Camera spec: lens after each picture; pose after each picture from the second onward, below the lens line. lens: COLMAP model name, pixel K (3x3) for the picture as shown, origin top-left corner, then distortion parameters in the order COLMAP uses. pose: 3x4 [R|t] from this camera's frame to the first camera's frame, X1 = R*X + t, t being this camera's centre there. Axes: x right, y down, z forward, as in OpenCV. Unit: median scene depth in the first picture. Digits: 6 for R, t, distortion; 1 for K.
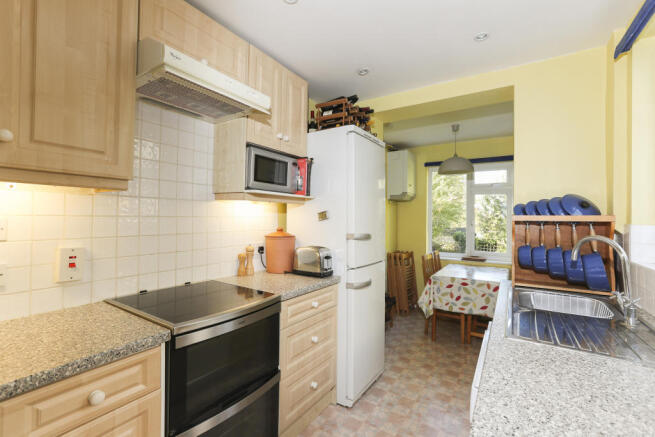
lens RADIAL K [[299.2, 0, 327.0], [0, 299.2, 216.3], [0, 0, 1]] dist [-0.010484, 0.001641]
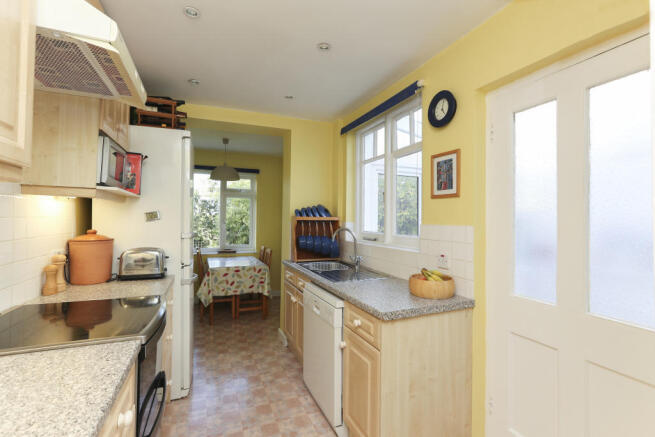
lens RADIAL K [[299.2, 0, 327.4], [0, 299.2, 217.4], [0, 0, 1]] dist [-0.010484, 0.001641]
pose [[0.566794, 0.000337, 0.823860, -0.349269], [-0.009973, 0.999929, 0.006451, -0.006710], [-0.823799, -0.011873, 0.566757, -0.007883]]
